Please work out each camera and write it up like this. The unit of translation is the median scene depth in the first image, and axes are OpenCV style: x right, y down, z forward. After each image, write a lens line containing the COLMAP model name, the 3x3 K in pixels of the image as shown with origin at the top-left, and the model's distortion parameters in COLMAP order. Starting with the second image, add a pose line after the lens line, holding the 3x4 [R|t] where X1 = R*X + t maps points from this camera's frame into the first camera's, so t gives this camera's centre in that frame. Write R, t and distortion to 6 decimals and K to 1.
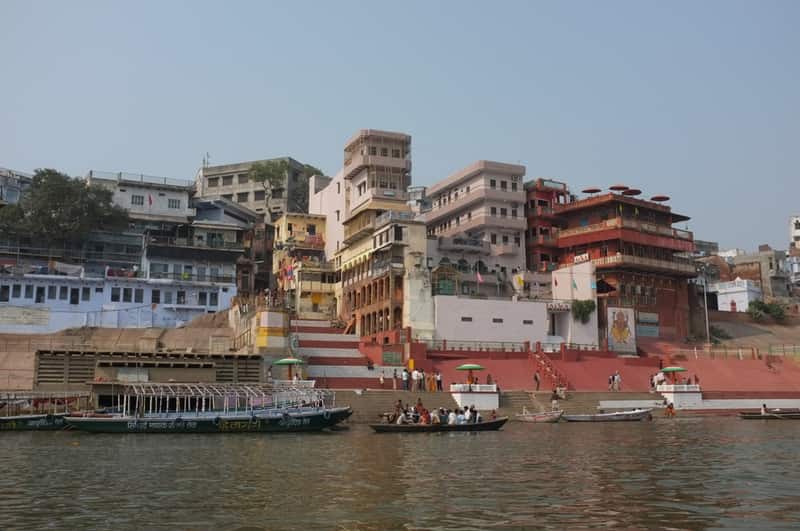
lens RADIAL K [[802.6, 0, 400.0], [0, 802.6, 265.5], [0, 0, 1]] dist [-0.081504, 0.000033]
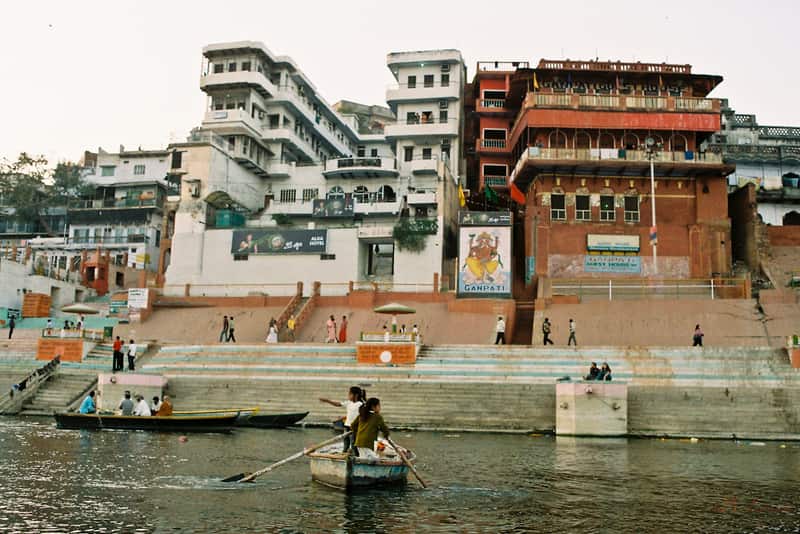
lens RADIAL K [[863.5, 0, 400.0], [0, 863.5, 267.0], [0, 0, 1]] dist [-0.114763, 0.000821]
pose [[0.808980, -0.069791, -0.583679, 0.583563], [0.074538, 0.997091, -0.015913, 0.084970], [0.583092, -0.030633, 0.811829, 0.357172]]
